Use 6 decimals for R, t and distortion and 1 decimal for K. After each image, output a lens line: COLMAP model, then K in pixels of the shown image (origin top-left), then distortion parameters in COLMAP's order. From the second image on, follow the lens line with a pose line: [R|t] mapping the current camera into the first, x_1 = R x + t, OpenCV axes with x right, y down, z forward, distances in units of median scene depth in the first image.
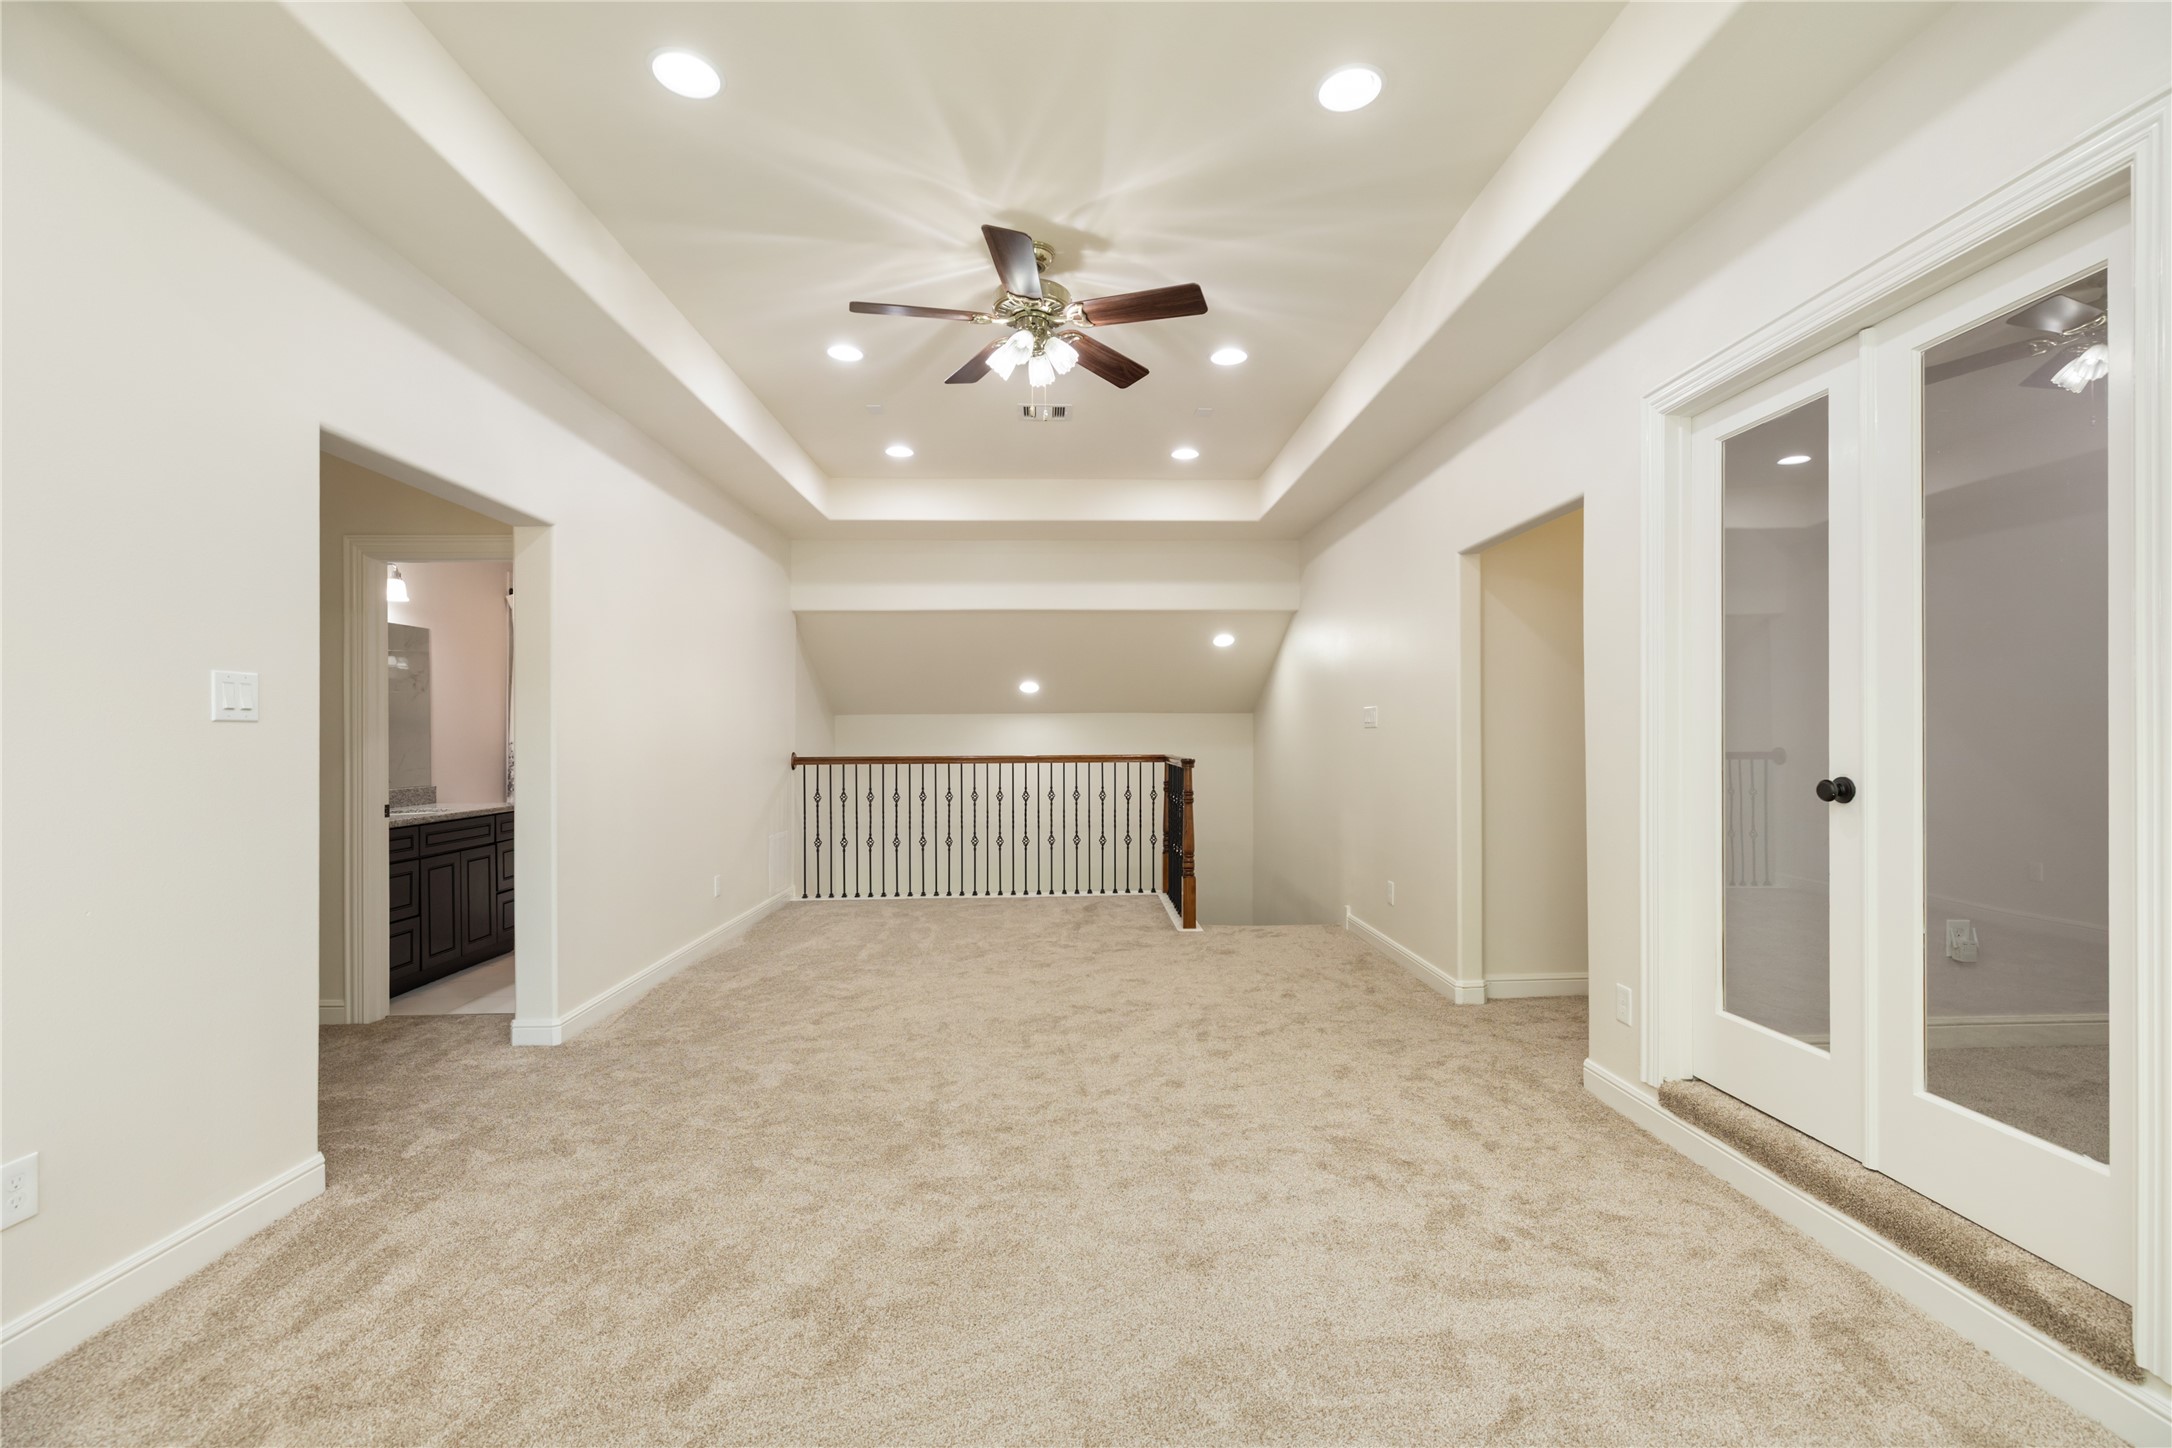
lens RADIAL K [[925.4, 0, 1072.0], [0, 925.4, 736.3], [0, 0, 1]] dist [0.001940, -0.000286]
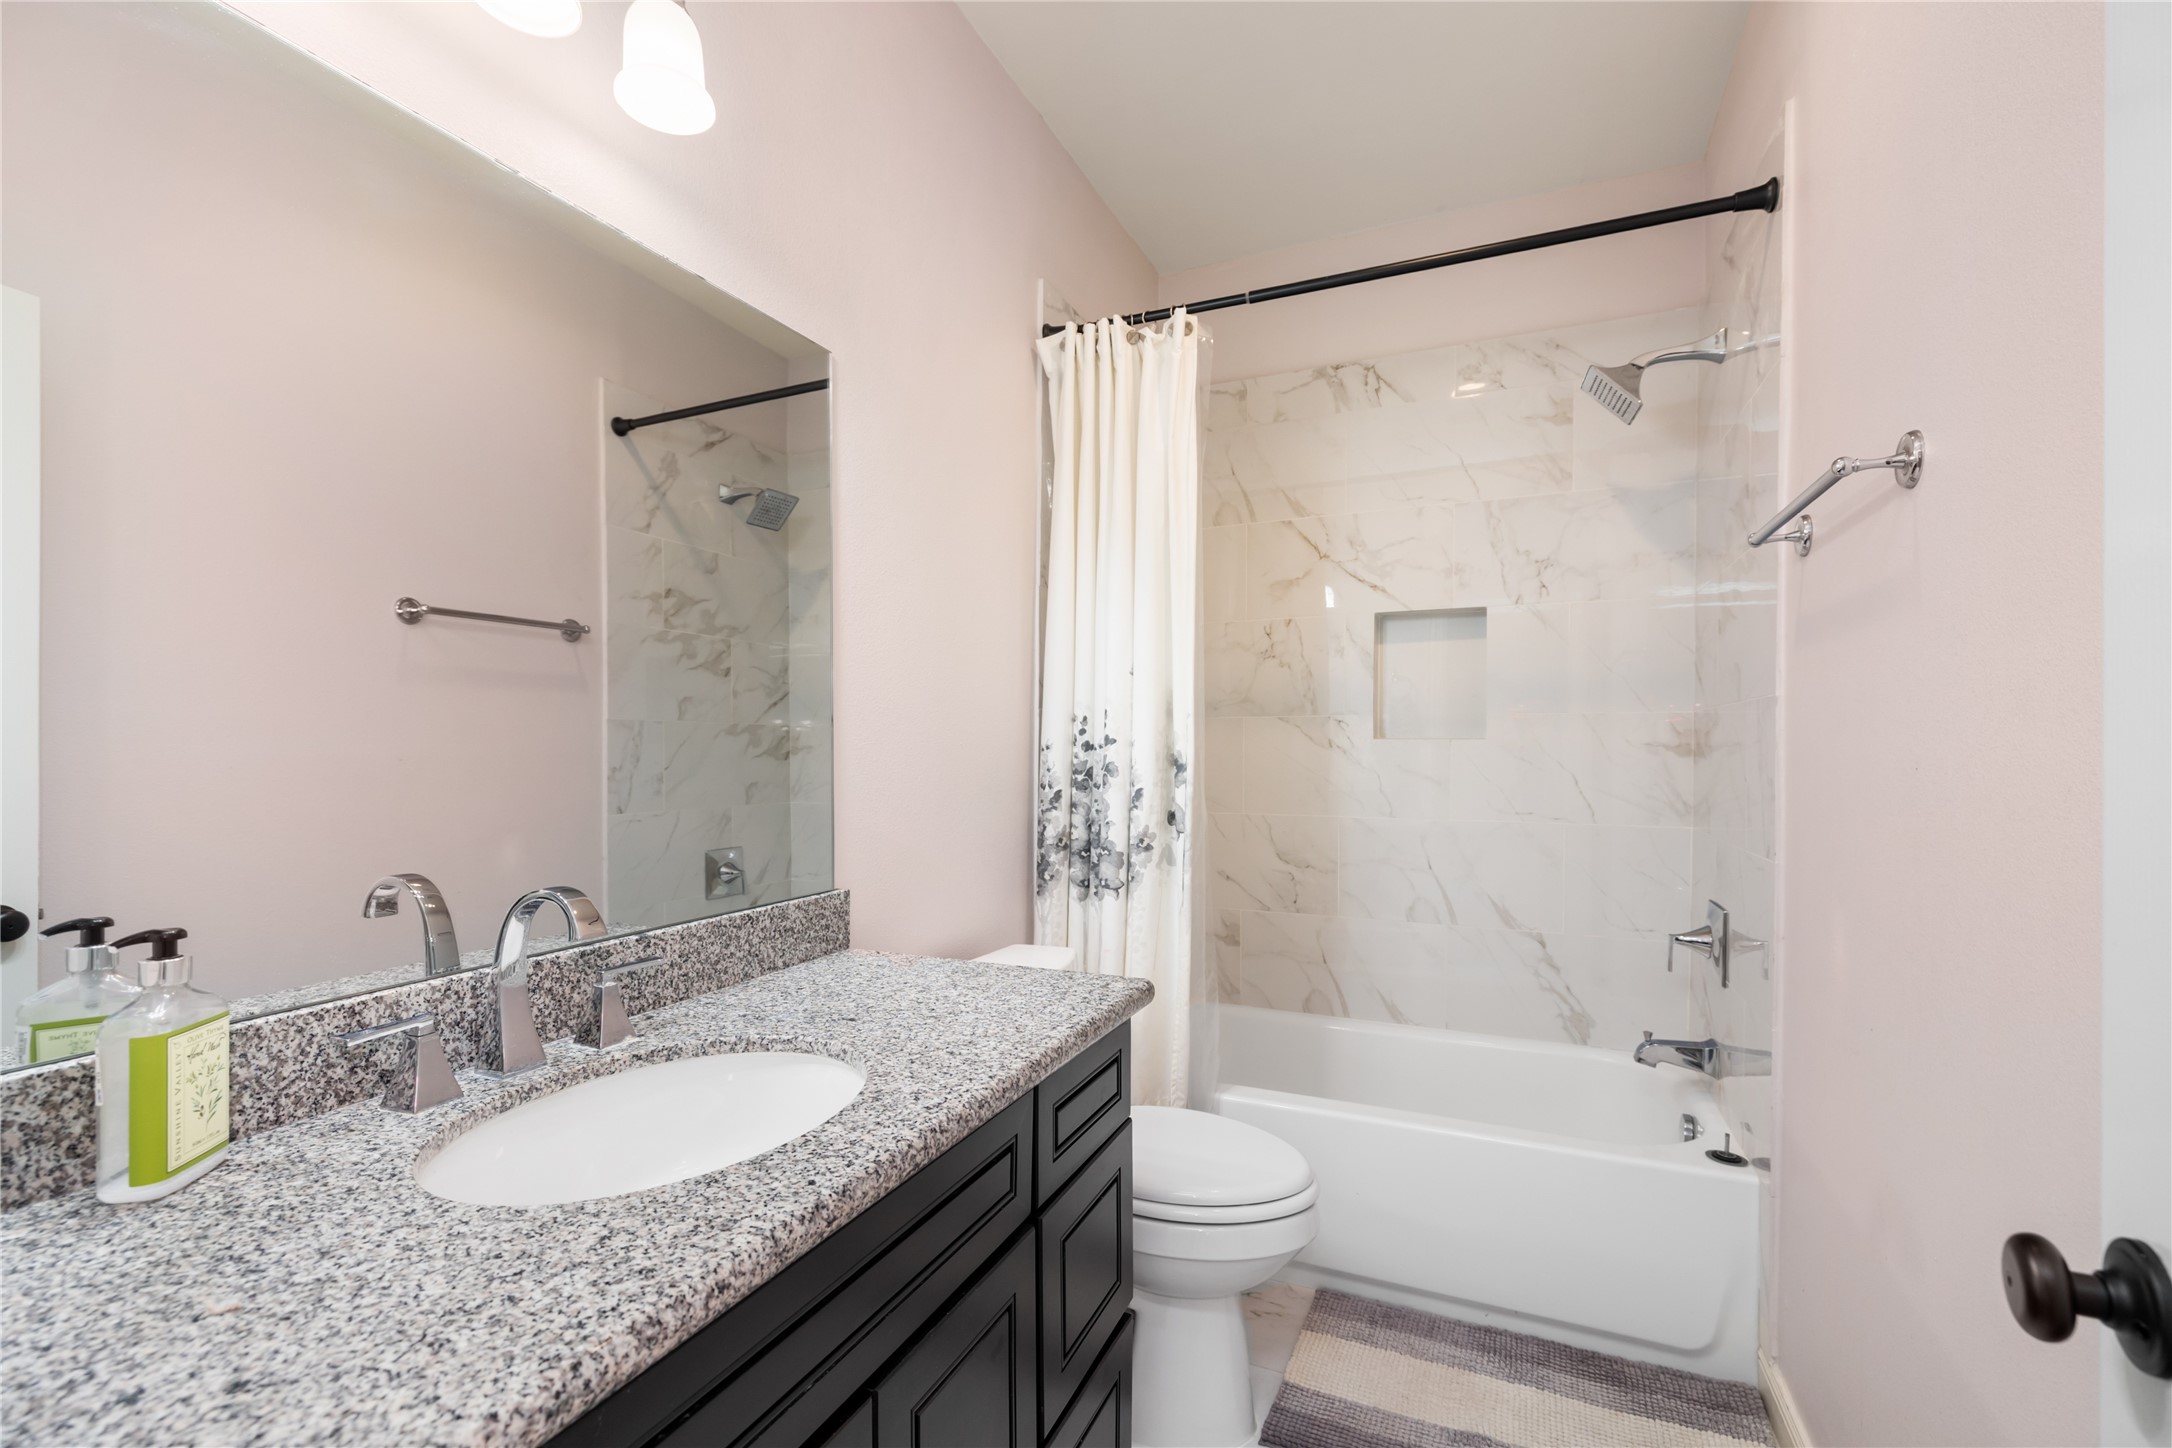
lens RADIAL K [[925.4, 0, 1087.0], [0, 925.4, 734.8], [0, 0, 1]] dist [0.001940, -0.000286]
pose [[0.903233, 0.002500, -0.429143, -0.428625], [-0.004608, 0.999982, -0.003874, 0.003380], [0.429126, 0.005476, 0.903228, 0.668340]]
